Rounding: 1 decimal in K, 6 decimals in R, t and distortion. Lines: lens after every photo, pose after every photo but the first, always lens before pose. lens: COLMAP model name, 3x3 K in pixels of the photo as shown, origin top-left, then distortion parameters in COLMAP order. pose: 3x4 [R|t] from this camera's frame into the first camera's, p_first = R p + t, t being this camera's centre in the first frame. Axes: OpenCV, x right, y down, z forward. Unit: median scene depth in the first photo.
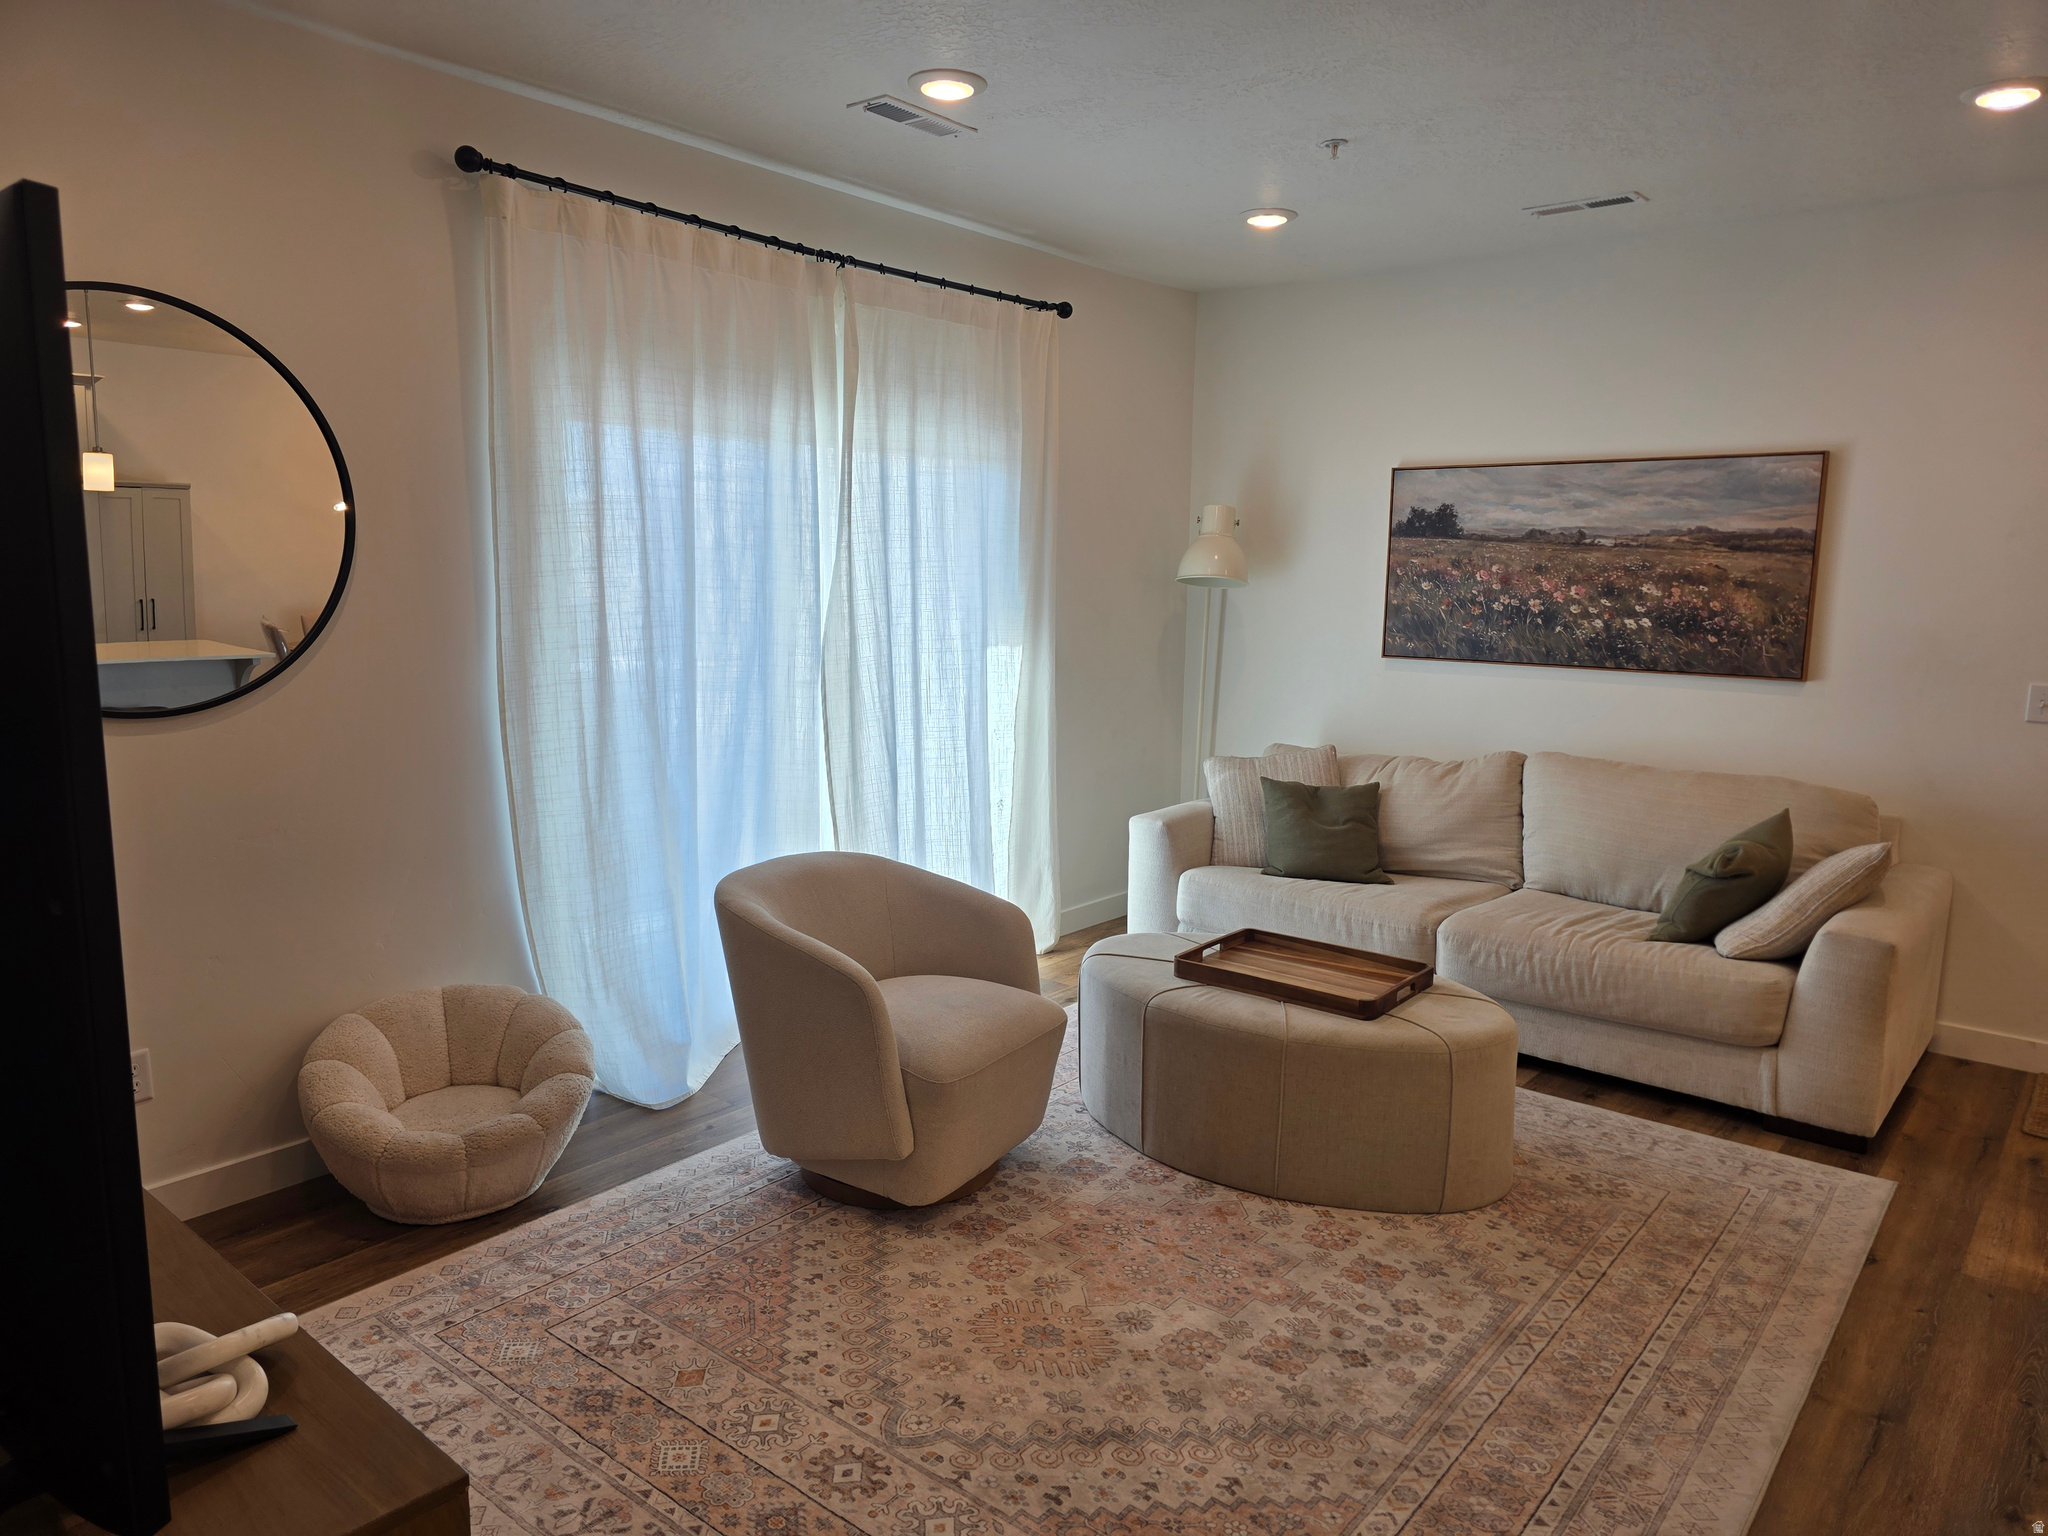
lens RADIAL K [[1367.0, 0, 1011.2], [0, 1367.0, 760.6], [0, 0, 1]] dist [0.102075, -0.104867]
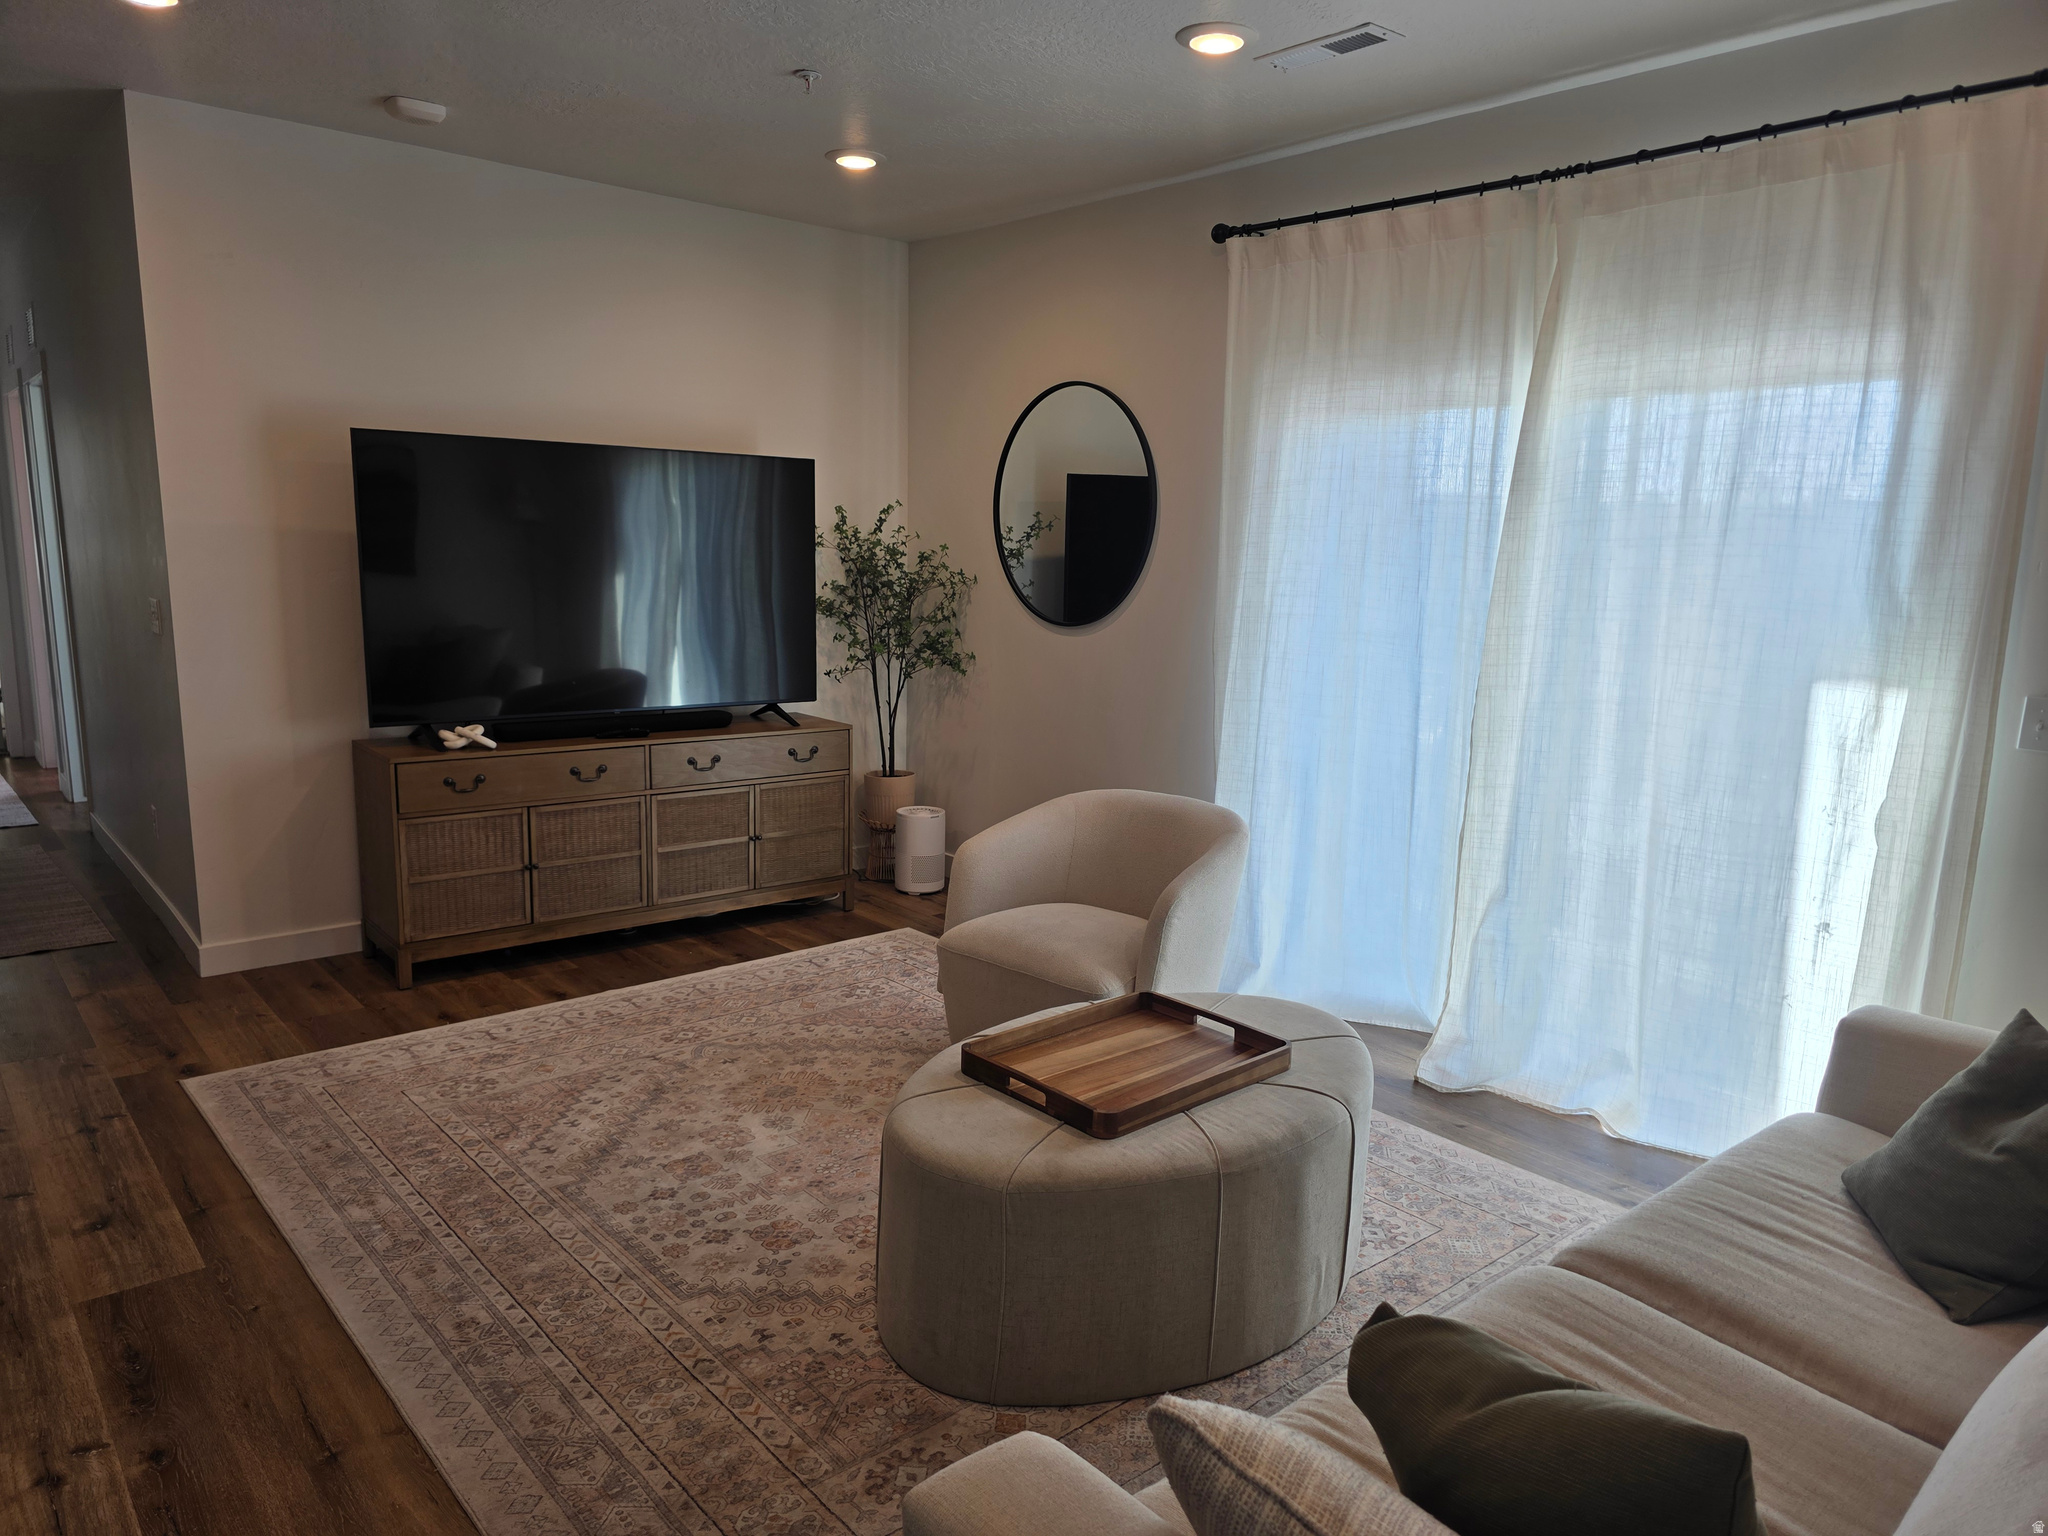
lens RADIAL K [[1367.0, 0, 1011.2], [0, 1367.0, 760.6], [0, 0, 1]] dist [0.102075, -0.104867]
pose [[-0.165883, 0.144992, -0.975428, 1.186152], [-0.172806, 0.969553, 0.173506, -0.160047], [0.970887, 0.197342, -0.135777, 1.272041]]
